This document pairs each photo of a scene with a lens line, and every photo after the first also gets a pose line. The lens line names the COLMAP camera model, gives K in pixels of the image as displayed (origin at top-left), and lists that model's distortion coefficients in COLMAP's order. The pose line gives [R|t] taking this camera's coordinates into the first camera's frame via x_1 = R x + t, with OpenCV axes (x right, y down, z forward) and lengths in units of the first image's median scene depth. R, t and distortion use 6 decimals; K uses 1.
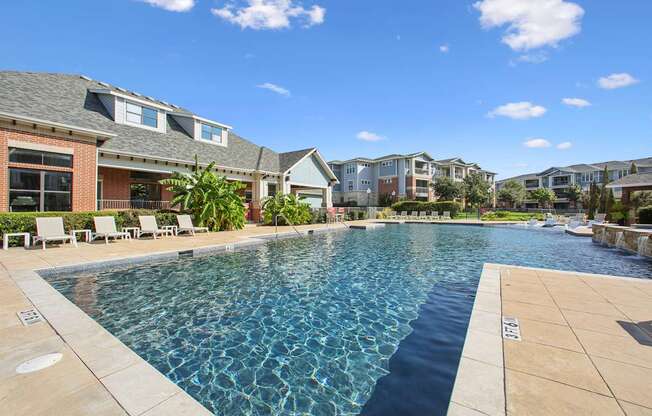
lens RADIAL K [[263.0, 0, 326.3], [0, 263.0, 201.5], [0, 0, 1]] dist [-0.023141, 0.008306]
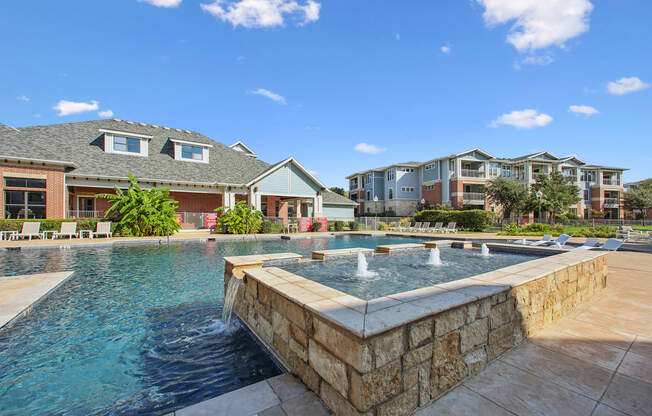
lens RADIAL K [[263.0, 0, 324.8], [0, 263.0, 219.1], [0, 0, 1]] dist [-0.023141, 0.008306]
pose [[0.919806, 0.006431, -0.392321, 0.545567], [0.004660, 0.999616, 0.027312, 0.004341], [0.392346, -0.026950, 0.919423, 0.152408]]
